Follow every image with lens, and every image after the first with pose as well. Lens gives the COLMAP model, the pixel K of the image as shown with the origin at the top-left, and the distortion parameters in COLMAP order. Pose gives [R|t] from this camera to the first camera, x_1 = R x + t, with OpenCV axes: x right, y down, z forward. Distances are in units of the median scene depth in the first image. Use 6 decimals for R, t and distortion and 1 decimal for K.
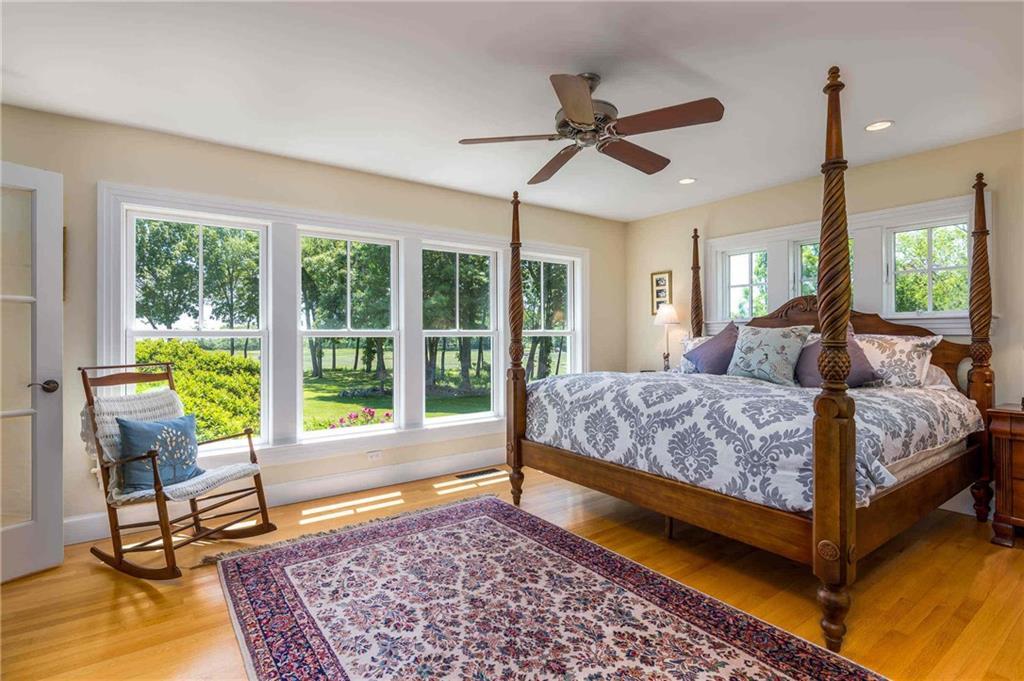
lens RADIAL K [[498.0, 0, 512.0], [0, 498.0, 340.5], [0, 0, 1]] dist [-0.000939, 0.000011]
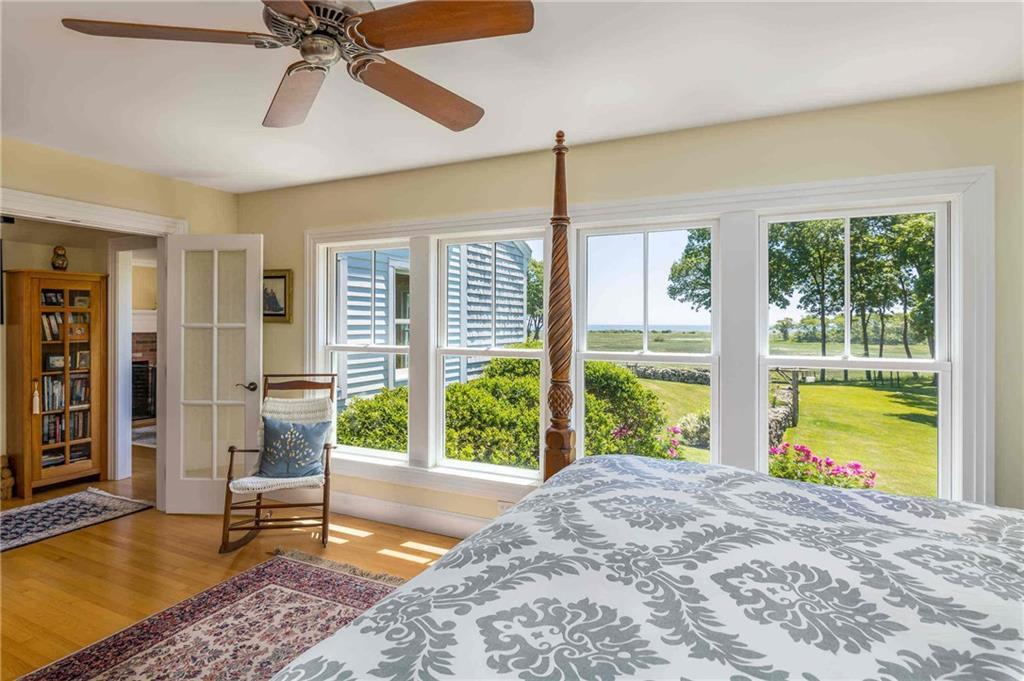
lens RADIAL K [[570.0, 0, 511.4], [0, 570.0, 327.3], [0, 0, 1]] dist [-0.002287, -0.001519]
pose [[0.448751, 0.014644, -0.893537, 0.797463], [-0.016532, 0.999831, 0.008083, -0.096221], [0.893504, 0.011145, 0.448917, 0.874847]]
